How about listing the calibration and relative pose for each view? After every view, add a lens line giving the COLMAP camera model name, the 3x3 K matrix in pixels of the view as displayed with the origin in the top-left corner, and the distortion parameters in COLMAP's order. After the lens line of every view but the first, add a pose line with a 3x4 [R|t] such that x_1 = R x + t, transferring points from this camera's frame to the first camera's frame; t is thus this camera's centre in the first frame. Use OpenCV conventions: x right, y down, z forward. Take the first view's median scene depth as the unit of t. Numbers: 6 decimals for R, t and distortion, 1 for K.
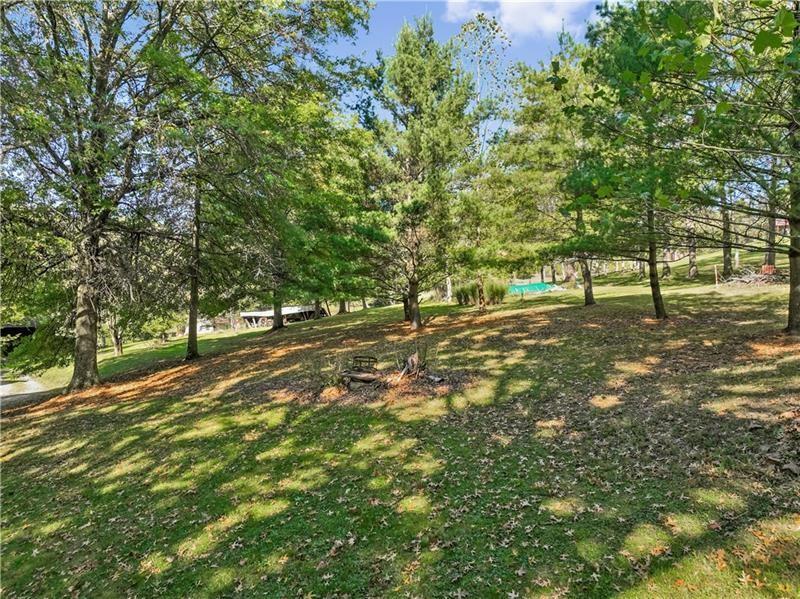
lens RADIAL K [[568.7, 0, 400.0], [0, 568.7, 299.5], [0, 0, 1]] dist [0.001732, 0.004602]
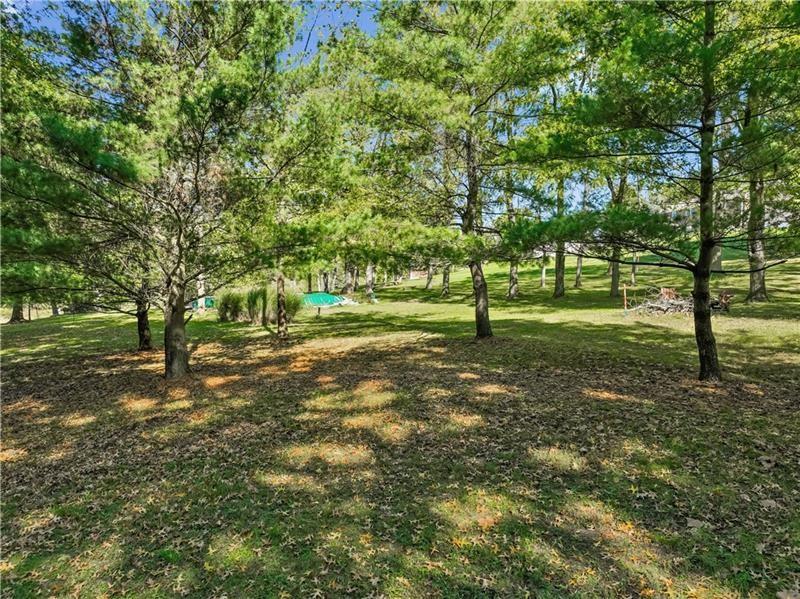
lens RADIAL K [[568.7, 0, 400.0], [0, 568.7, 299.5], [0, 0, 1]] dist [0.001732, 0.004602]
pose [[0.884373, 0.050243, 0.464069, -0.030088], [-0.042417, 0.998727, -0.027294, -0.007603], [-0.464850, 0.004453, 0.885378, 0.417281]]
